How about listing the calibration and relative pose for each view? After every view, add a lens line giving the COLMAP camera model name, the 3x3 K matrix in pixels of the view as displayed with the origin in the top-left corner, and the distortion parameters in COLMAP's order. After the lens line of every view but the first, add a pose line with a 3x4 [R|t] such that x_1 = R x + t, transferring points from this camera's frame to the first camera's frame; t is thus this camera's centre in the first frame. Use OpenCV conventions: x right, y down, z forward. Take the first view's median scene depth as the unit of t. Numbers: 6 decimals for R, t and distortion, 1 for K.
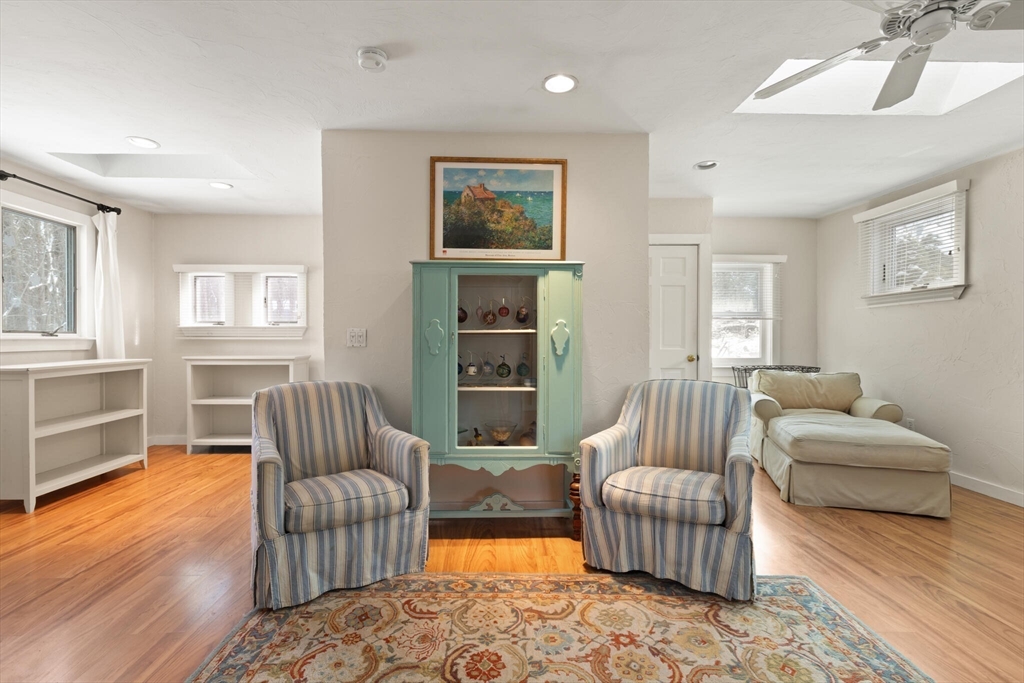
lens RADIAL K [[474.6, 0, 499.1], [0, 474.6, 339.0], [0, 0, 1]] dist [0.004286, -0.000363]
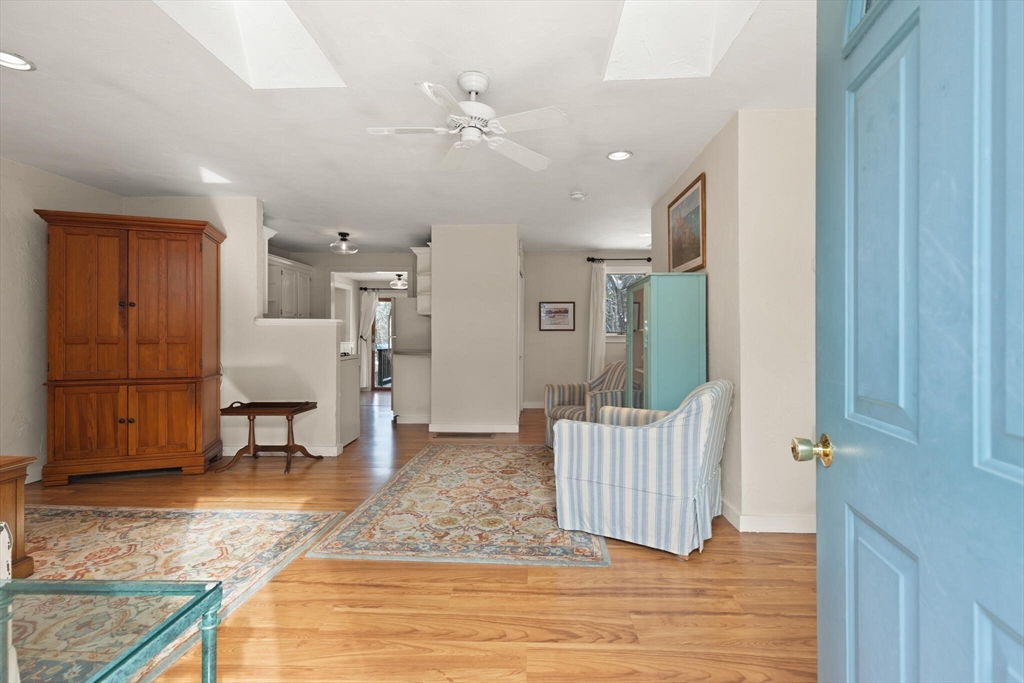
lens RADIAL K [[462.8, 0, 526.7], [0, 462.8, 336.1], [0, 0, 1]] dist [0.000665, -0.000066]
pose [[-0.044282, -0.000308, -0.999019, 1.391648], [-0.005412, 0.999985, -0.000068, 0.002859], [0.999004, 0.005404, -0.044283, 0.722166]]
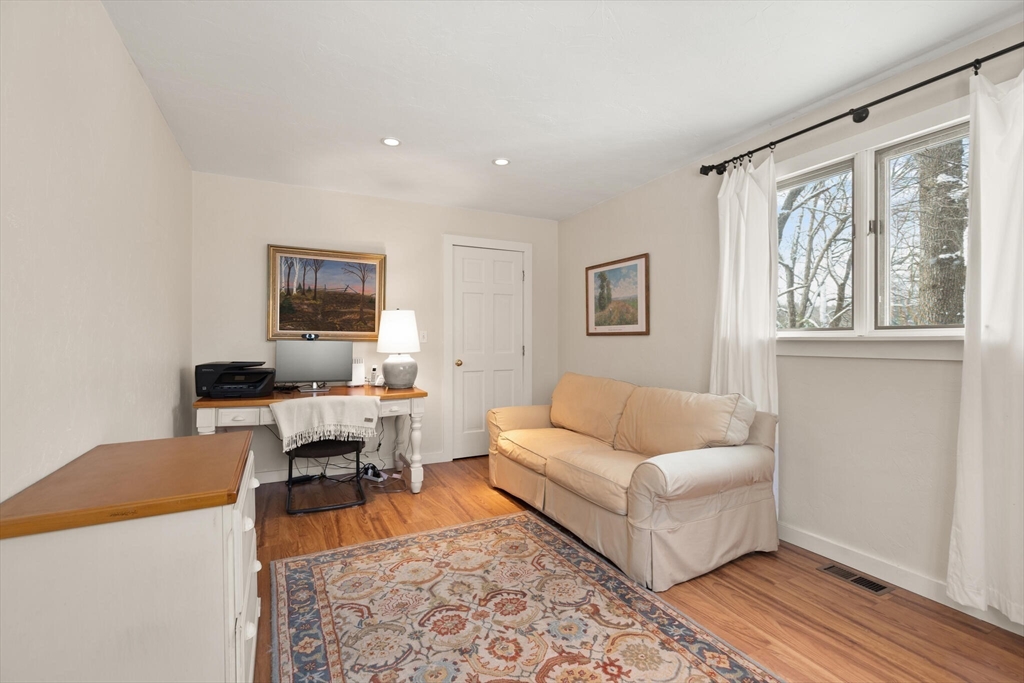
lens RADIAL K [[472.3, 0, 511.1], [0, 472.3, 343.0], [0, 0, 1]] dist [0.004510, 0.000024]
pose [[0.472543, 0.002046, -0.881305, 0.660227], [0.004488, 0.999979, 0.004728, -0.015274], [0.881296, -0.006189, 0.472523, 0.251069]]
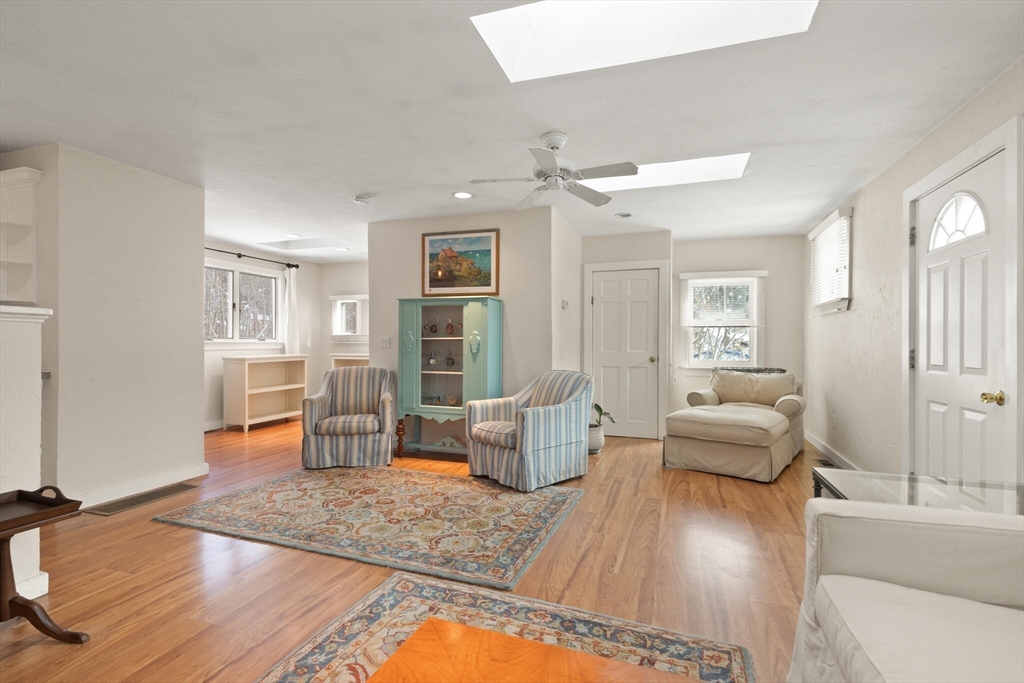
lens RADIAL K [[472.3, 0, 511.1], [0, 472.3, 343.0], [0, 0, 1]] dist [0.004510, 0.000024]
pose [[0.937083, 0.003018, -0.349094, 0.814657], [-0.003817, 0.999991, -0.001601, 0.001833], [0.349086, 0.002832, 0.937086, -0.495713]]
